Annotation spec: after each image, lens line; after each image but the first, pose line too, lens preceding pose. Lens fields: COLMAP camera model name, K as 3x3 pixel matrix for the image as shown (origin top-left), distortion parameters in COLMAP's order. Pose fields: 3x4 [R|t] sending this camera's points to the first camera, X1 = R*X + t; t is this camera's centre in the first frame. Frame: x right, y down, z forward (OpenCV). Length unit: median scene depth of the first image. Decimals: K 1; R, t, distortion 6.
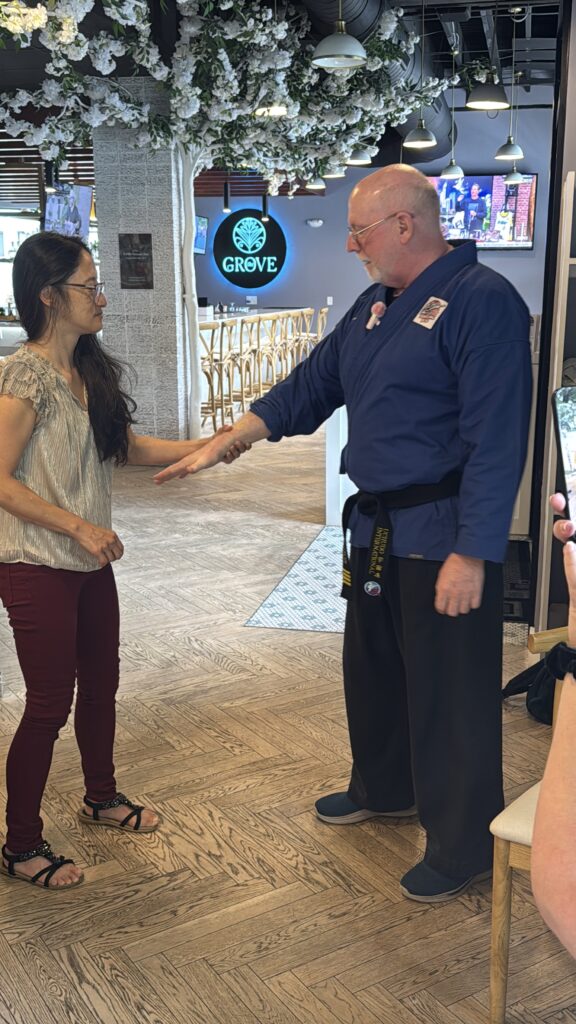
lens RADIAL K [[1026.6, 0, 288.0], [0, 1026.6, 512.0], [0, 0, 1]] dist [0.165794, -0.365865]
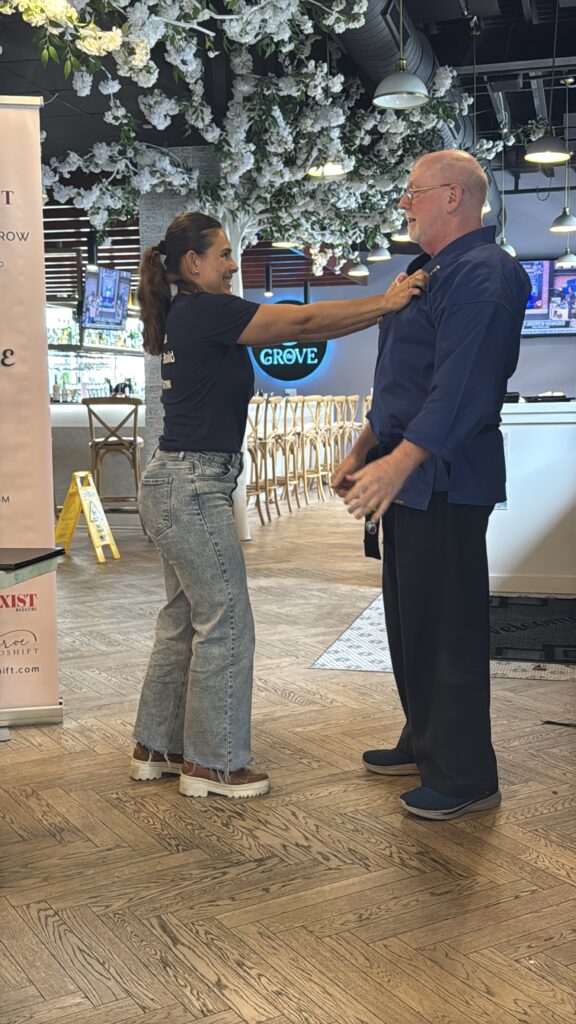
lens RADIAL K [[1114.0, 0, 288.0], [0, 1114.0, 512.0], [0, 0, 1]] dist [0.201759, -0.469570]
pose [[0.999531, -0.007283, -0.029759, -0.019814], [0.003780, 0.993226, -0.116138, 0.057185], [0.030403, 0.115971, 0.992787, -0.021150]]
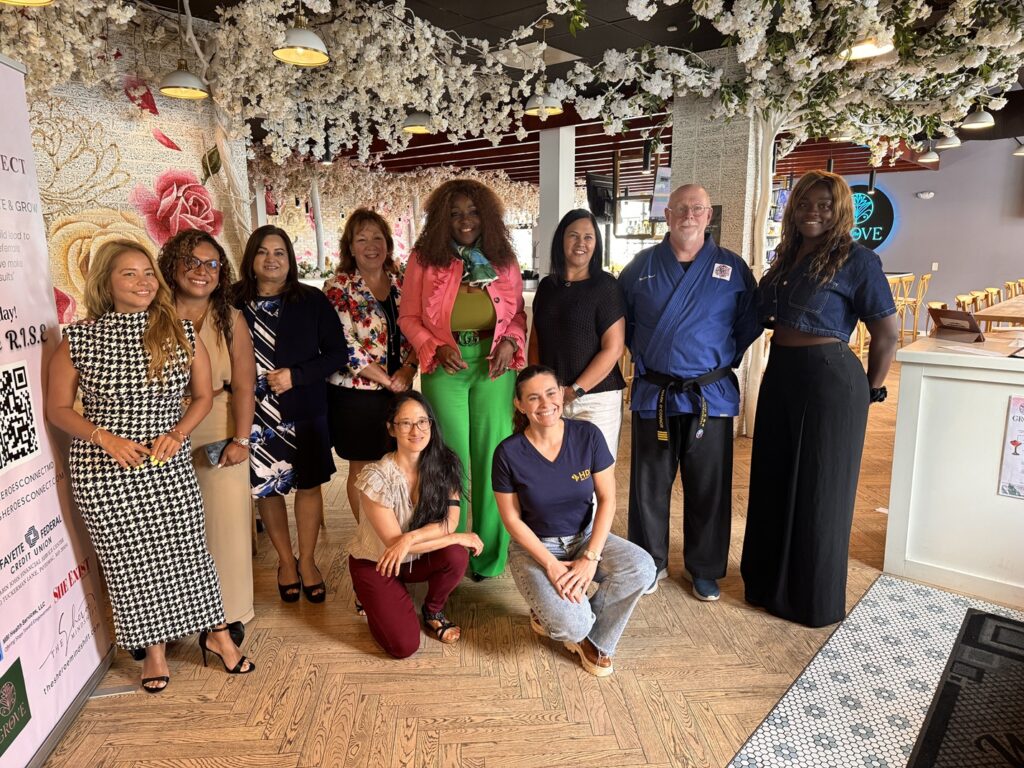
lens RADIAL K [[723.4, 0, 512.0], [0, 723.4, 384.0], [0, 0, 1]] dist [0.003821, -0.006288]
pose [[0.882534, 0.082711, -0.462918, 0.026863], [-0.098086, 0.995135, -0.009193, -0.085628], [0.459906, 0.053519, 0.886353, 0.362503]]
